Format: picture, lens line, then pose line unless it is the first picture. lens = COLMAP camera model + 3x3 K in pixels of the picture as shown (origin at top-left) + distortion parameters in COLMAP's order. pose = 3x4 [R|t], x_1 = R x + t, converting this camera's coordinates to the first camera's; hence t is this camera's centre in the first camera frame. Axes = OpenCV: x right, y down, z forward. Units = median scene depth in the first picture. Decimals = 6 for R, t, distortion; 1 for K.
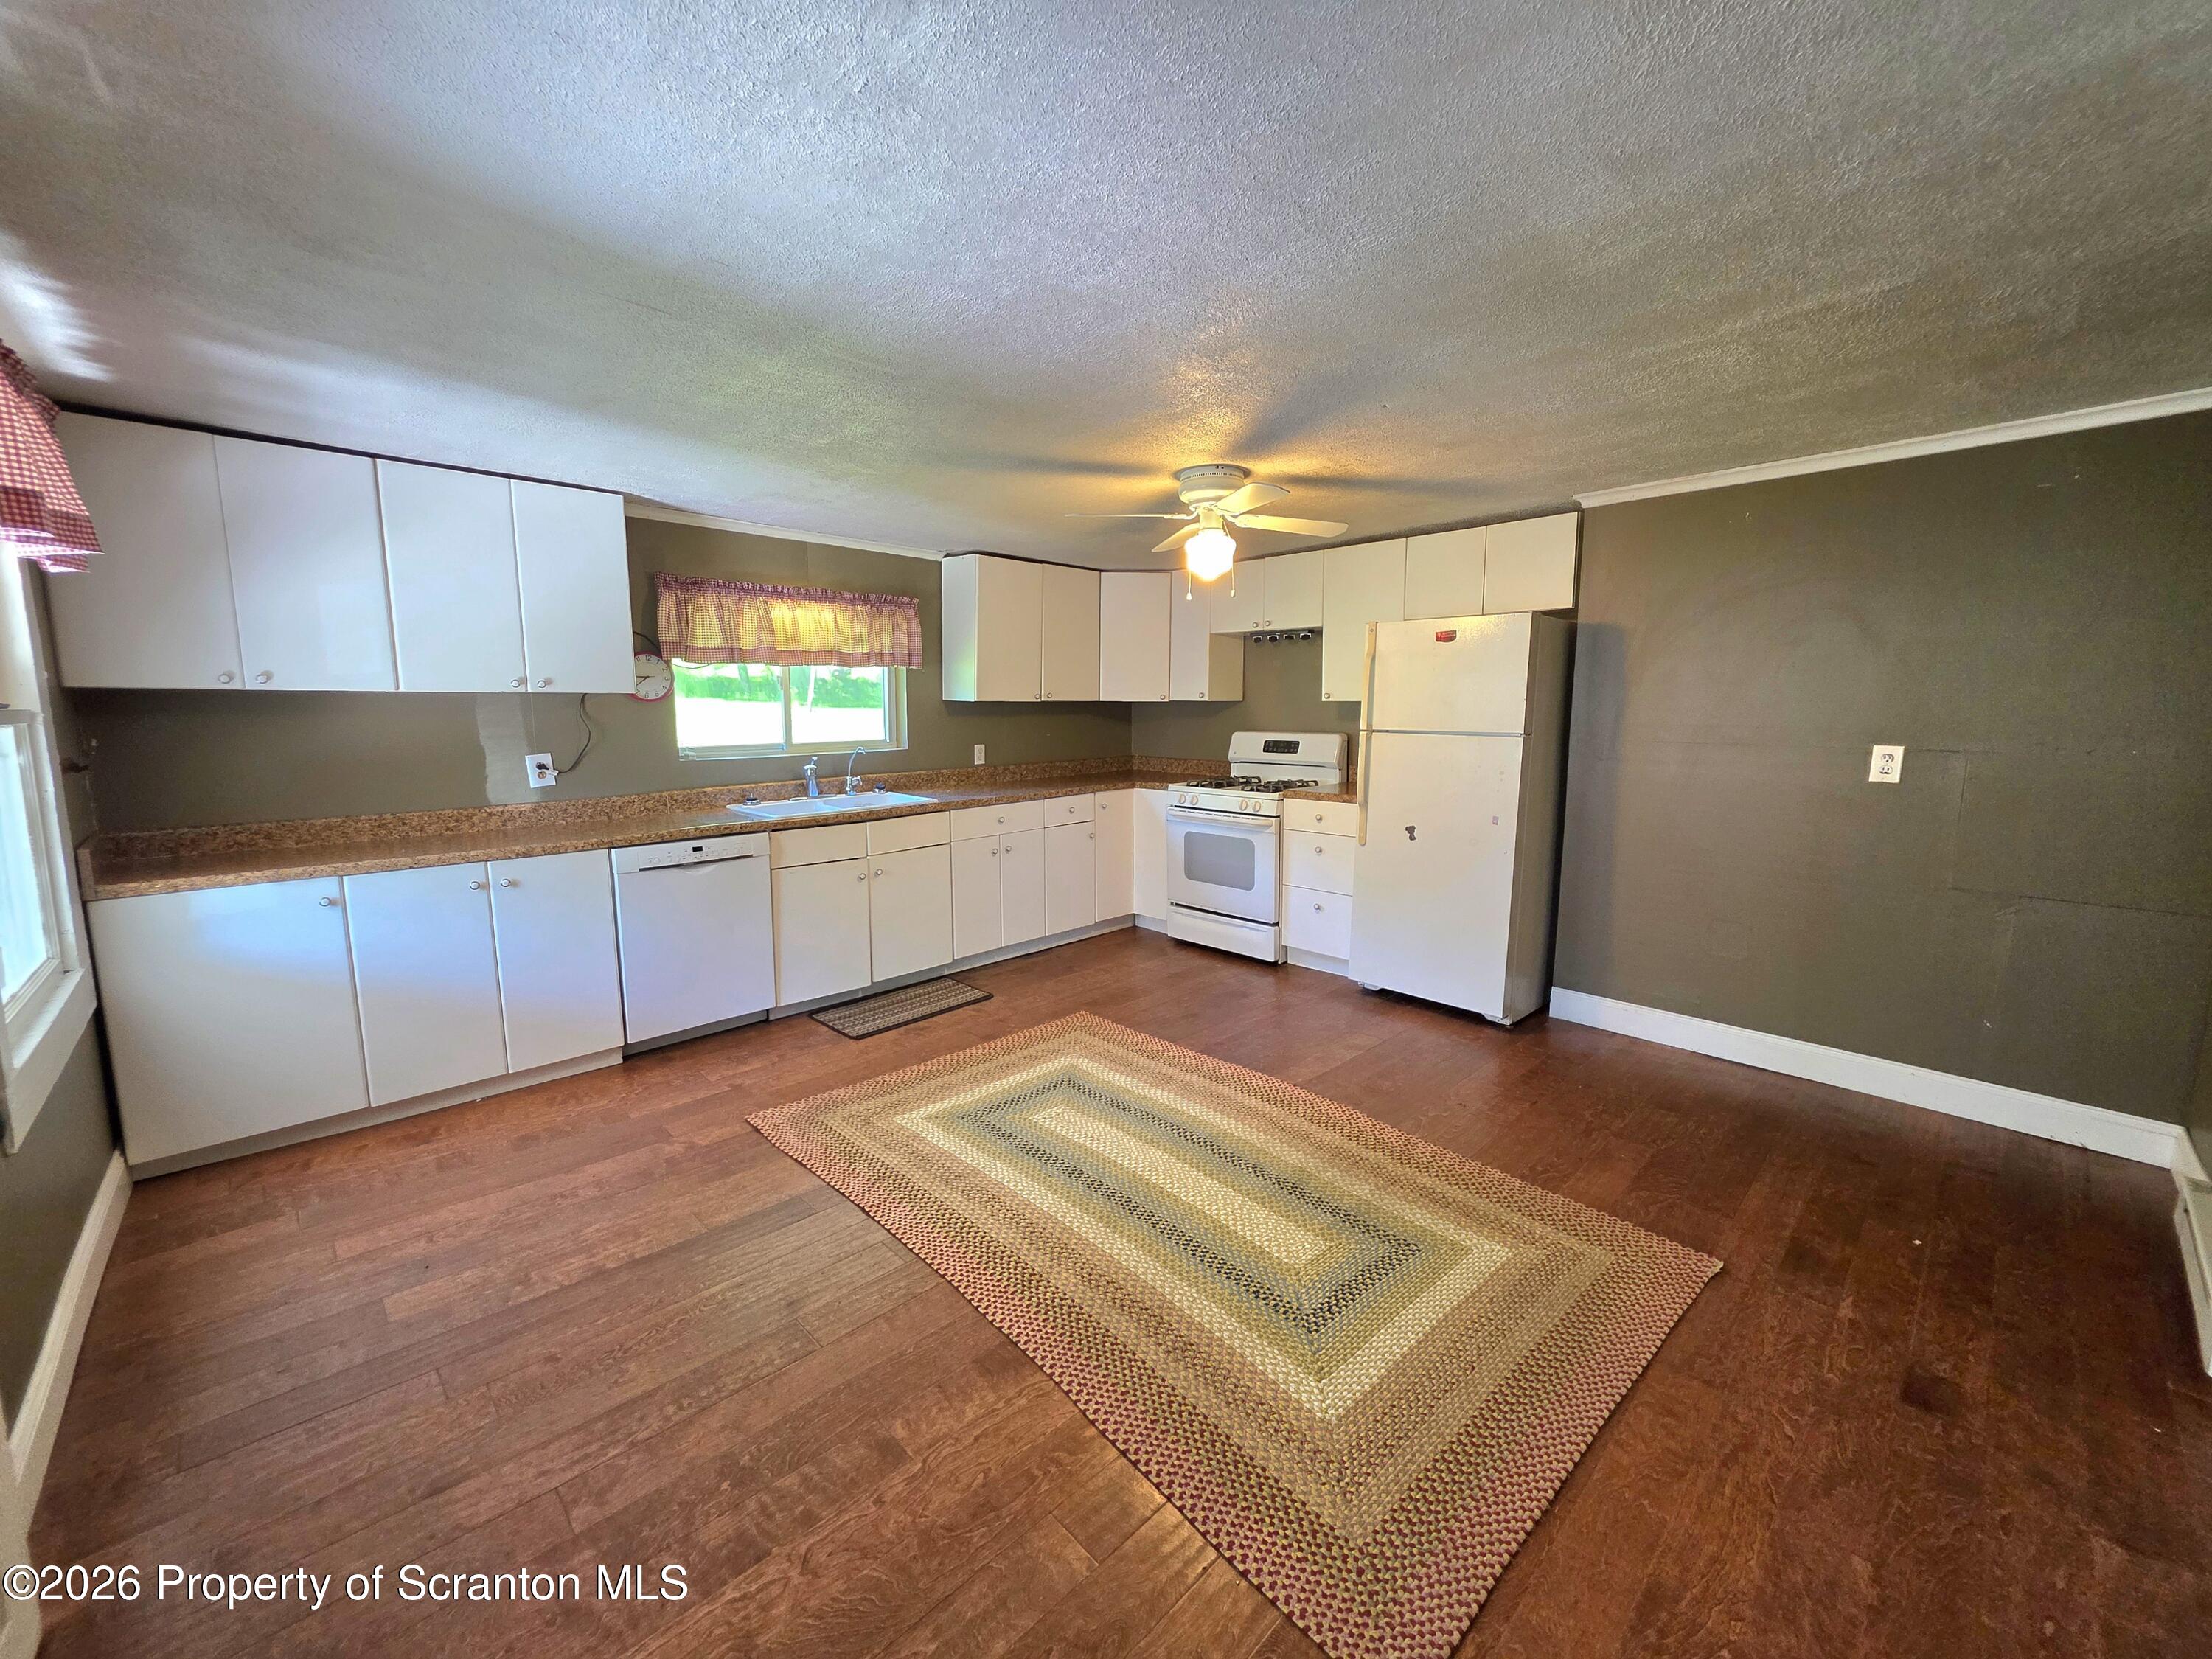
lens RADIAL K [[882.3, 0, 1106.2], [0, 882.3, 826.4], [0, 0, 1]] dist [-0.000538, 0.000426]
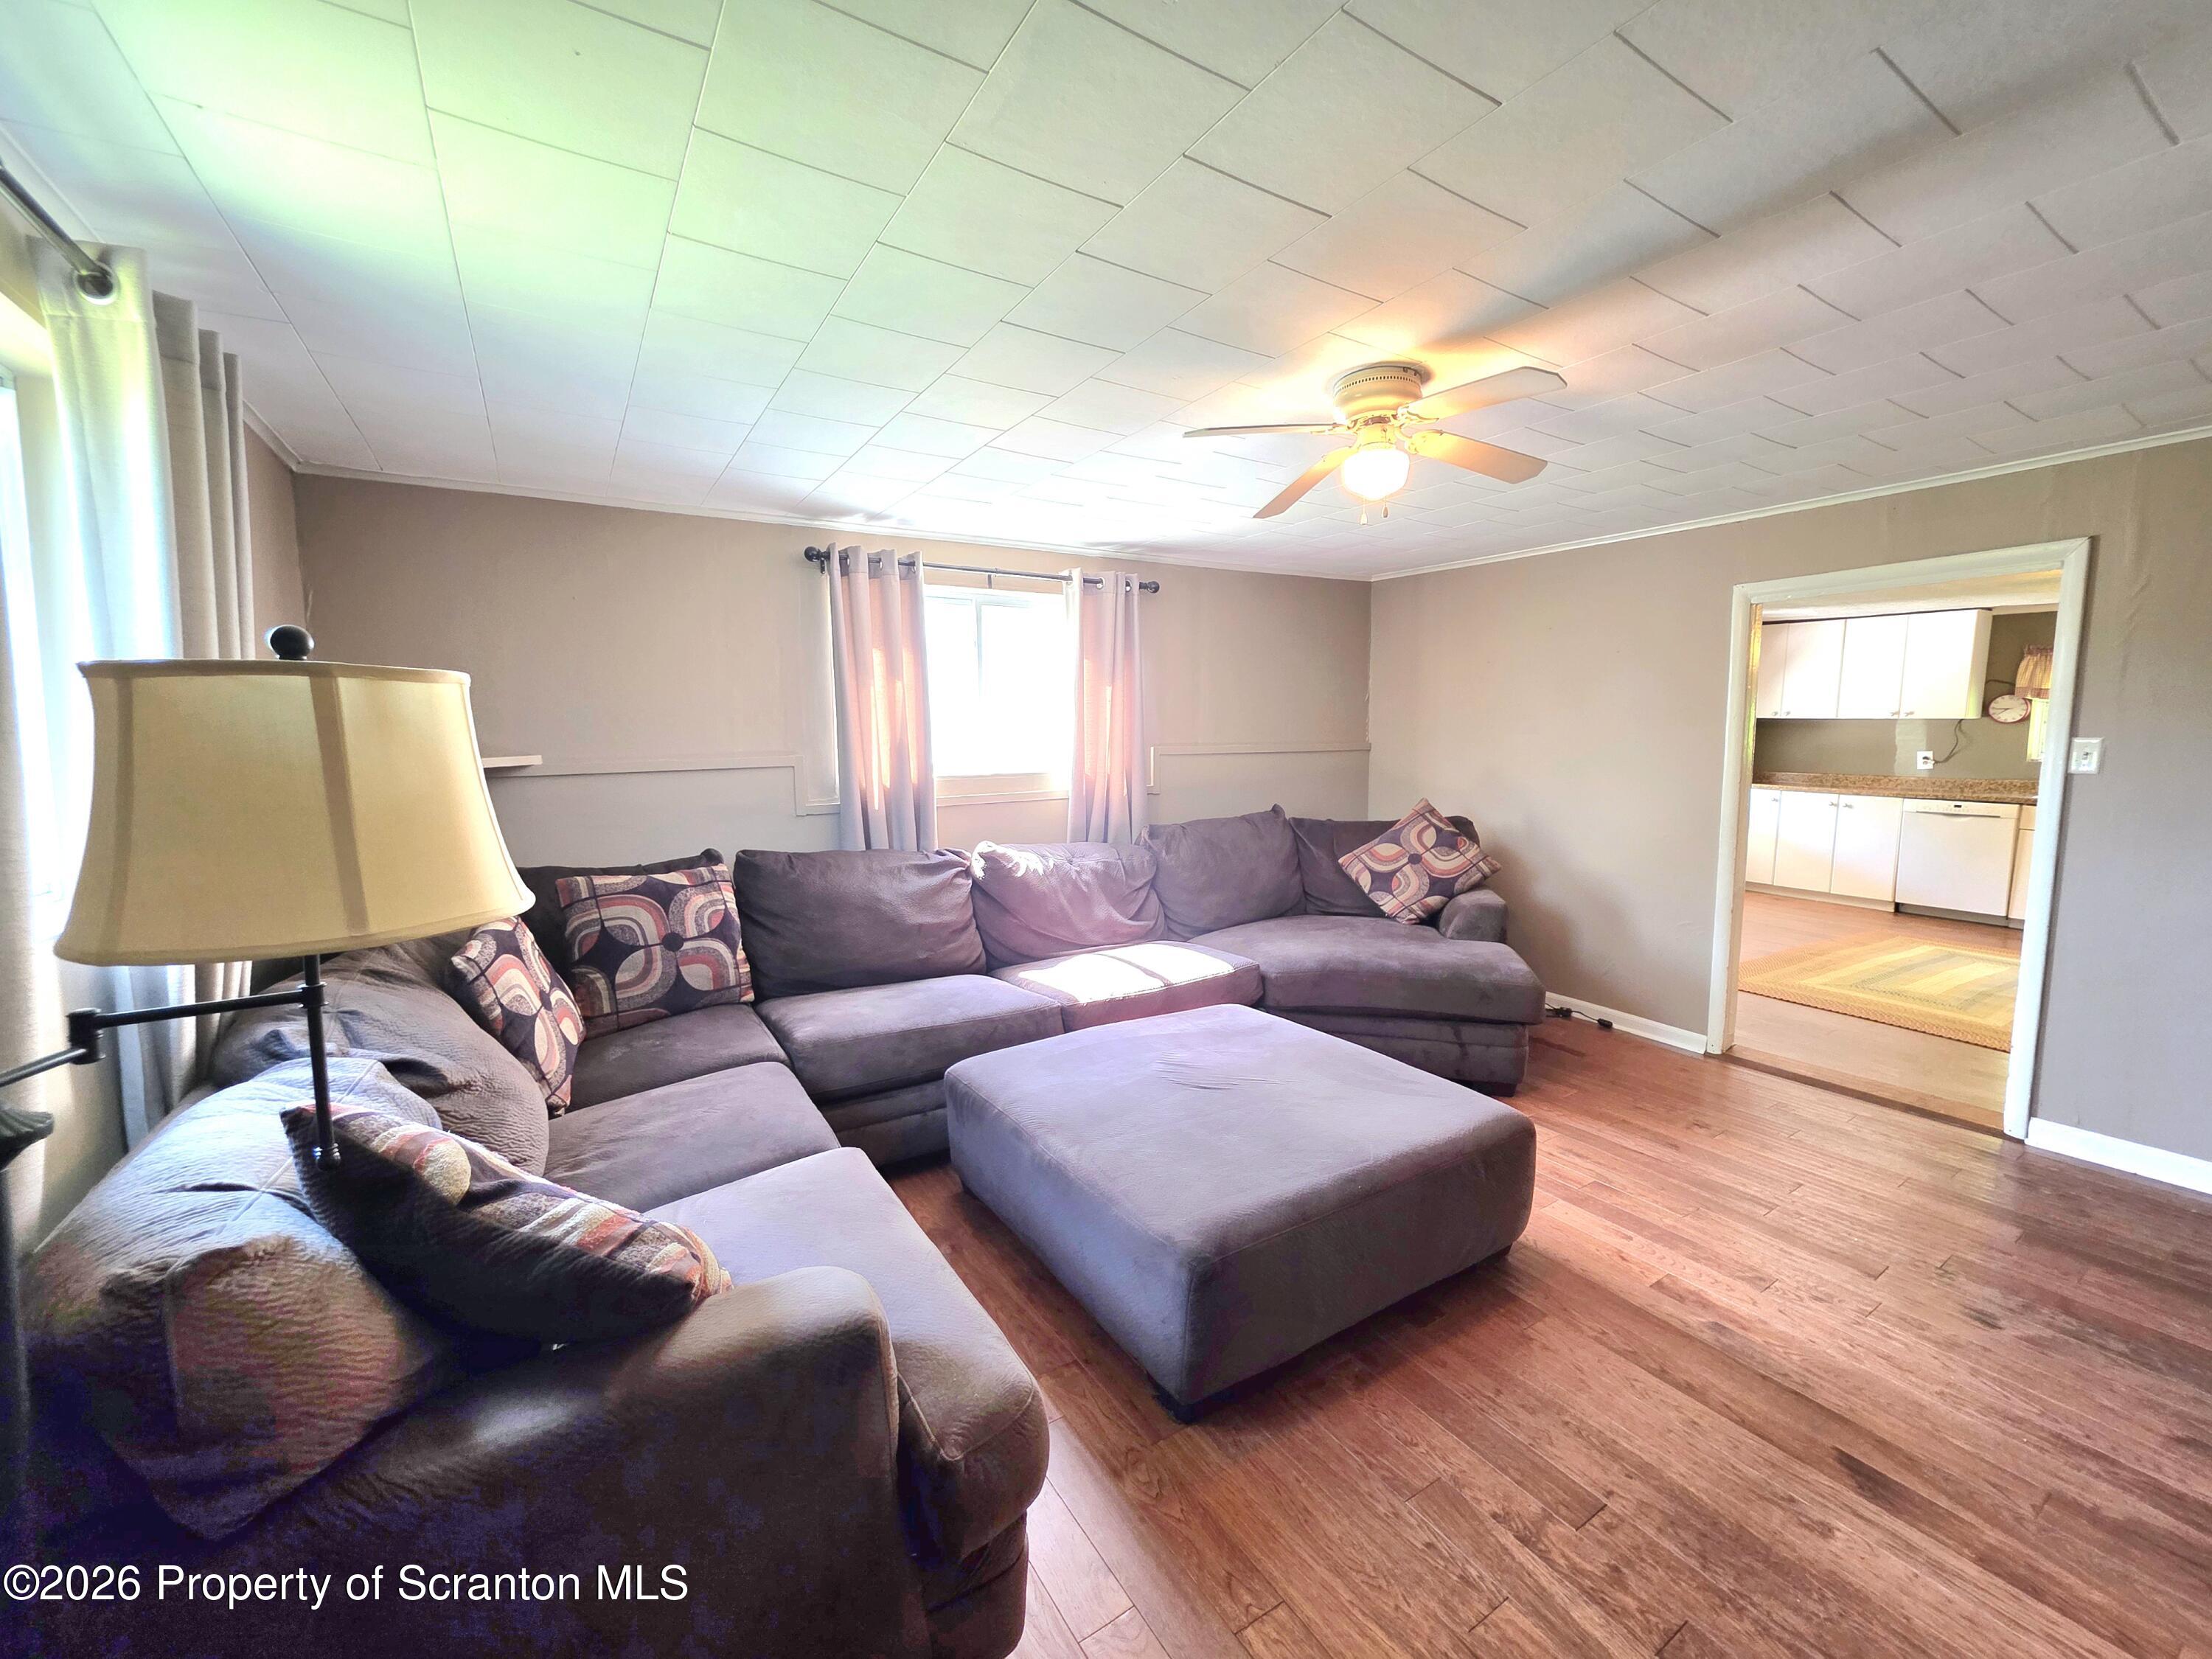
lens RADIAL K [[882.3, 0, 1101.6], [0, 882.3, 828.0], [0, 0, 1]] dist [-0.000538, 0.000426]
pose [[-0.201258, 0.127077, -0.971260, 1.634482], [-0.136468, 0.978242, 0.156268, 0.025741], [0.969985, 0.163996, -0.179537, -0.352193]]
